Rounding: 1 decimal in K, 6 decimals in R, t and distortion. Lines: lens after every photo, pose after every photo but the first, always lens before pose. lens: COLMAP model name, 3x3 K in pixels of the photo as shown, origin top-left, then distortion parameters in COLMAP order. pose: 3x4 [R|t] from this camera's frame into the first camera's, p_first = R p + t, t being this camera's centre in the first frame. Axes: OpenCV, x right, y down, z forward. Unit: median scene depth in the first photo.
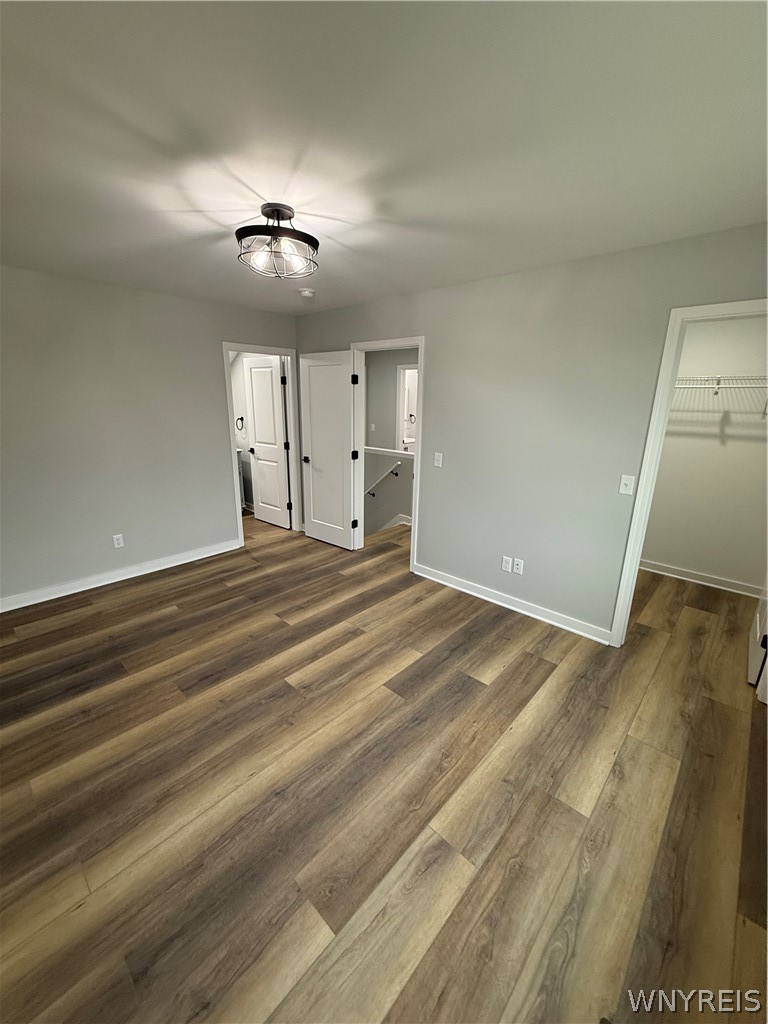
lens RADIAL K [[406.1, 0, 383.3], [0, 406.1, 509.8], [0, 0, 1]] dist [-0.000206, -0.000200]
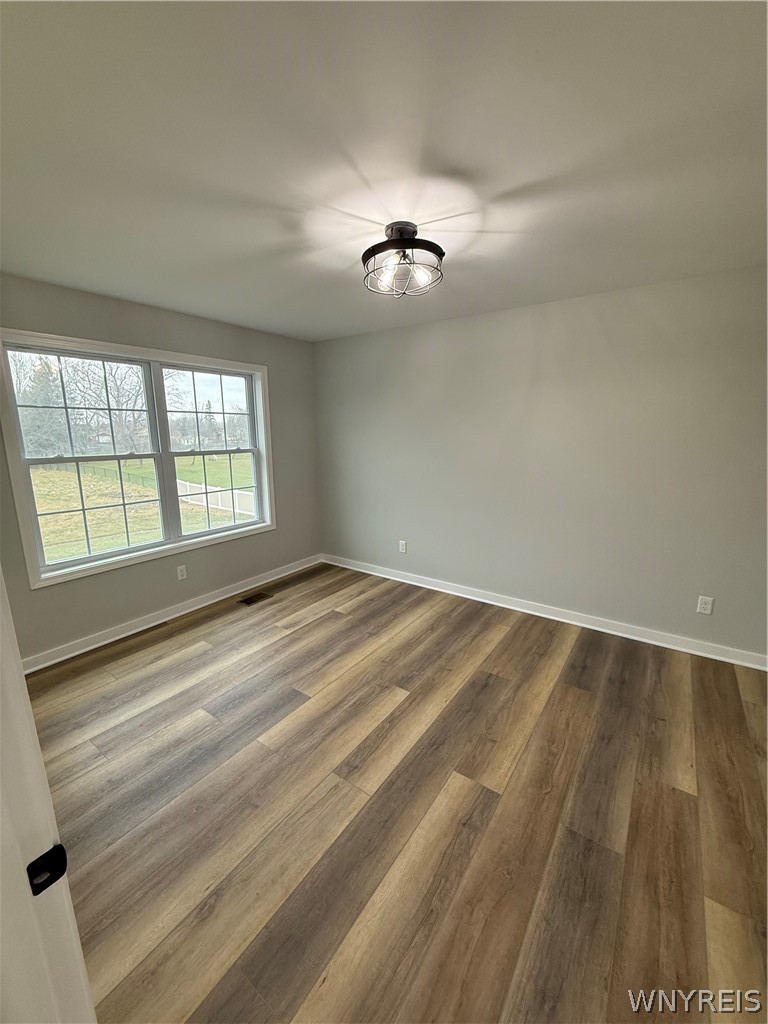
lens RADIAL K [[406.1, 0, 383.3], [0, 406.1, 509.8], [0, 0, 1]] dist [-0.000206, -0.000200]
pose [[-0.991289, 0.019702, -0.130222, -0.057363], [-0.041253, 0.892544, 0.449069, -0.445469], [0.125077, 0.450529, -0.883957, 1.714020]]
